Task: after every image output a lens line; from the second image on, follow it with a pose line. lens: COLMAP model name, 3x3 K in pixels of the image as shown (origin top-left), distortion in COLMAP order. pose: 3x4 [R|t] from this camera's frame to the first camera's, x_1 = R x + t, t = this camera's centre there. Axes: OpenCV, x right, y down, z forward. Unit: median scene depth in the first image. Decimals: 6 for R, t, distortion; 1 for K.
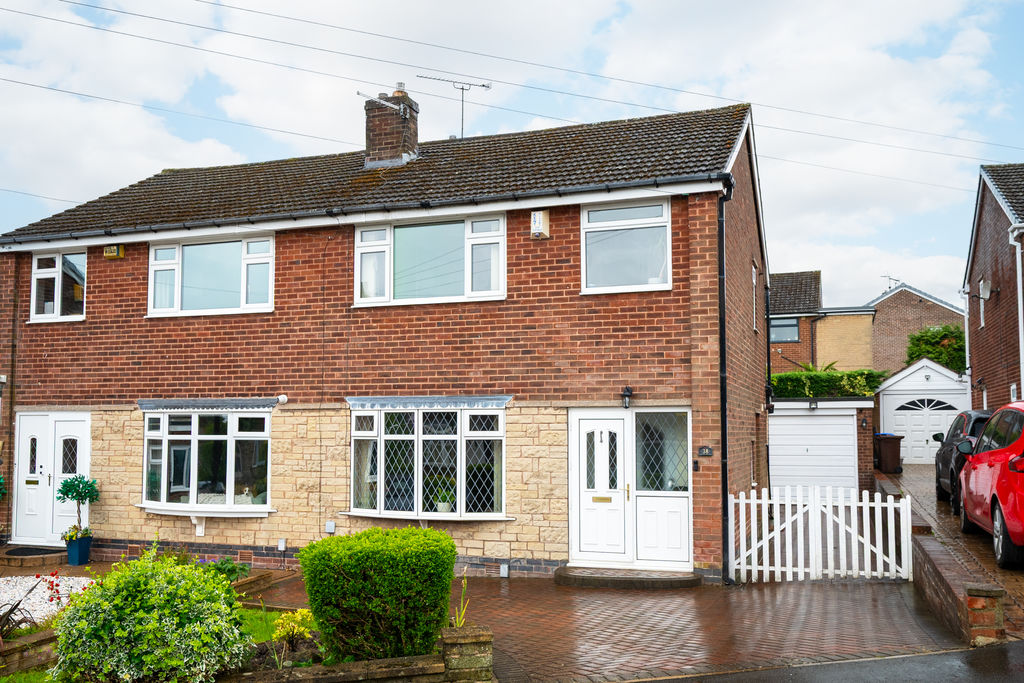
lens RADIAL K [[883.6, 0, 512.2], [0, 883.6, 376.2], [0, 0, 1]] dist [-0.002736, -0.004016]
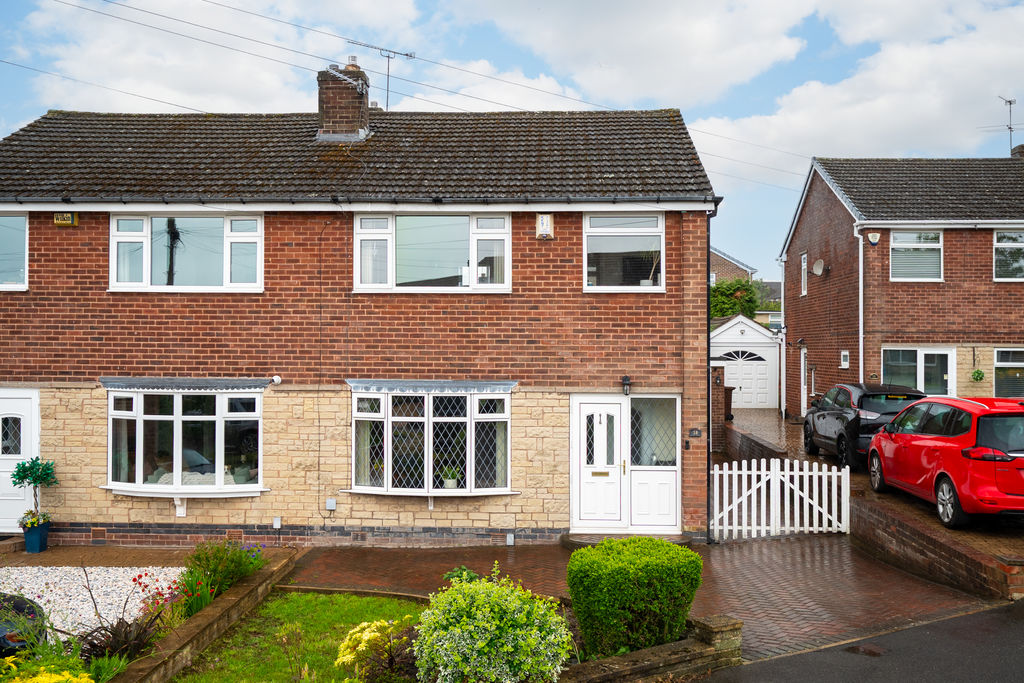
lens RADIAL K [[908.9, 0, 512.0], [0, 908.9, 341.5], [0, 0, 1]] dist [-0.002645, -0.003730]
pose [[0.959984, 0.006693, 0.279976, -0.309202], [-0.020460, 0.998719, 0.046276, -0.076110], [-0.279308, -0.050153, 0.958891, -0.076301]]
